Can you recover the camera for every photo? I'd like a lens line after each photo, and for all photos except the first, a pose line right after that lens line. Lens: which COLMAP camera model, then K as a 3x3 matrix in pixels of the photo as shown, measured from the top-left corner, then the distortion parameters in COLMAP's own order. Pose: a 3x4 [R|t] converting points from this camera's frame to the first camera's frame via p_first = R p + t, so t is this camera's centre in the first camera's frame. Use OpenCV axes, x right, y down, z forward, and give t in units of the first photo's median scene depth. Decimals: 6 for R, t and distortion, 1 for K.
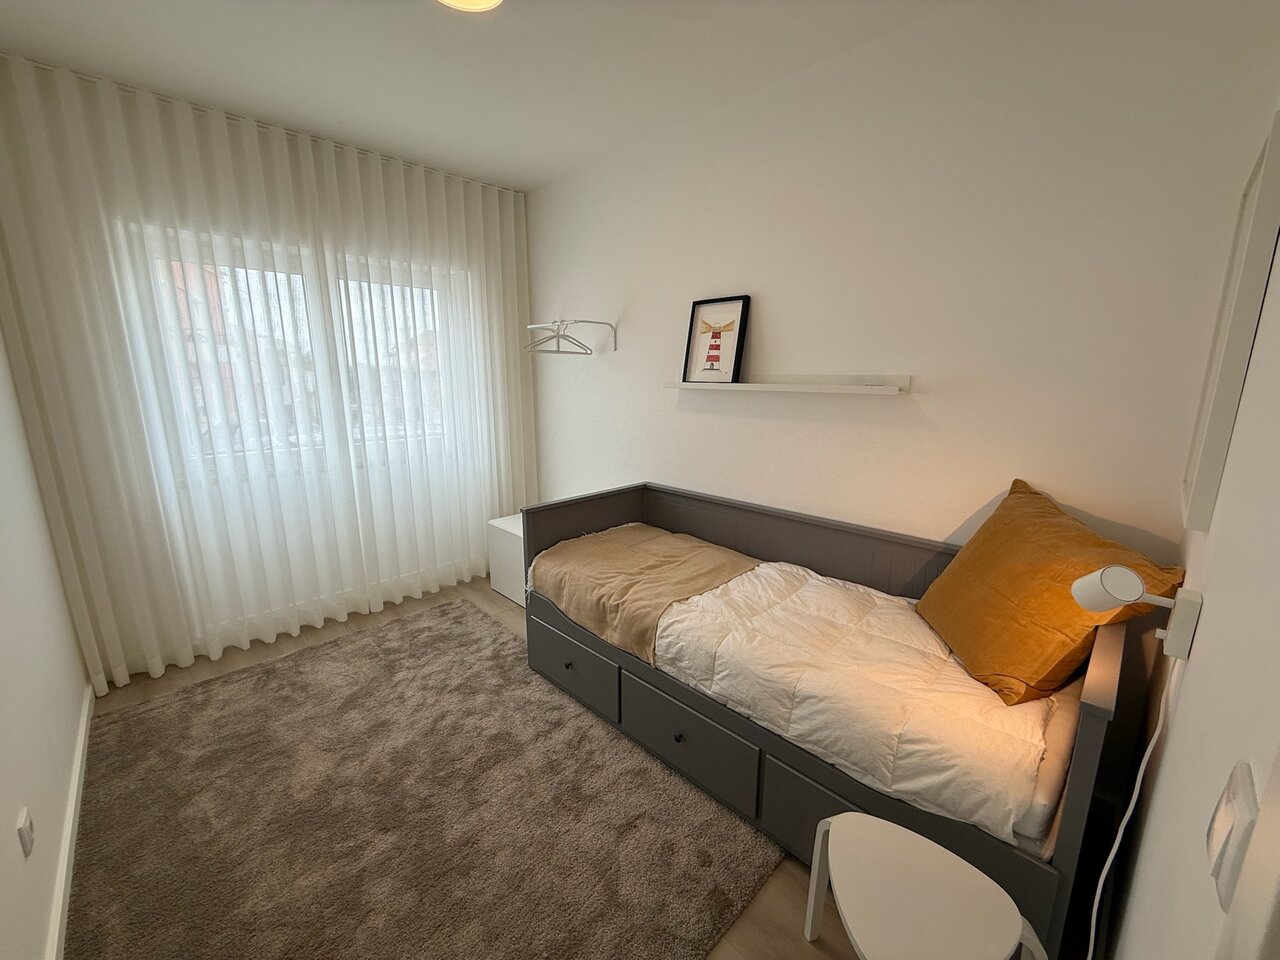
lens RADIAL K [[516.2, 0, 640.0], [0, 516.2, 480.0], [0, 0, 1]] dist [0.001471, -0.000130]
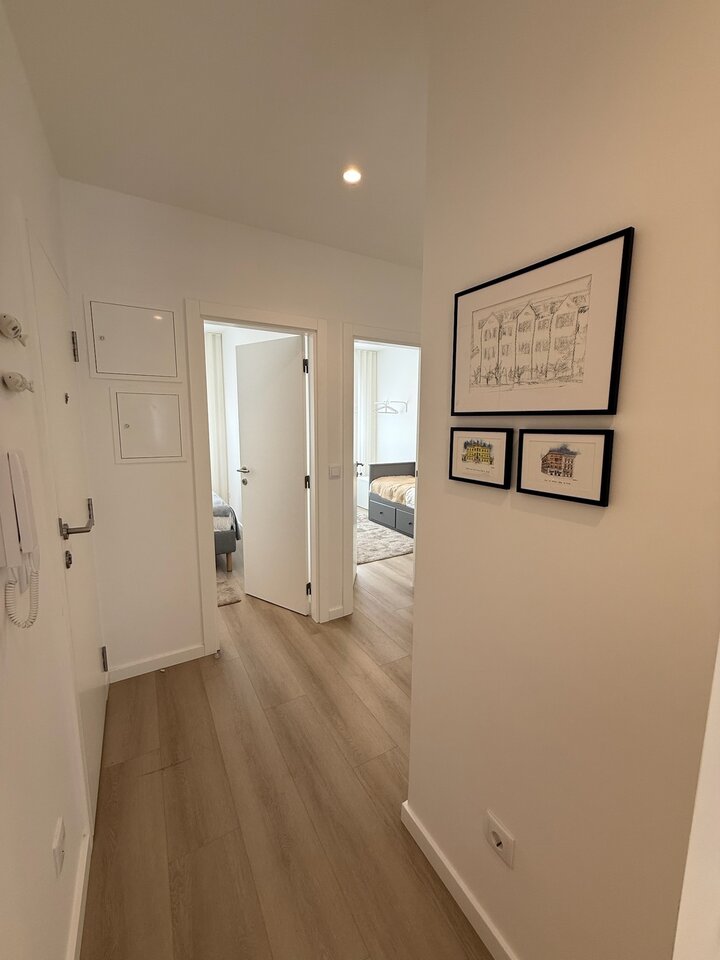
lens RADIAL K [[387.1, 0, 360.0], [0, 387.1, 480.0], [0, 0, 1]] dist [0.001471, -0.000130]
pose [[0.969218, 0.040379, -0.242870, 0.282147], [-0.054916, 0.997063, -0.053385, 0.277121], [0.240001, 0.065080, 0.968589, -1.236906]]
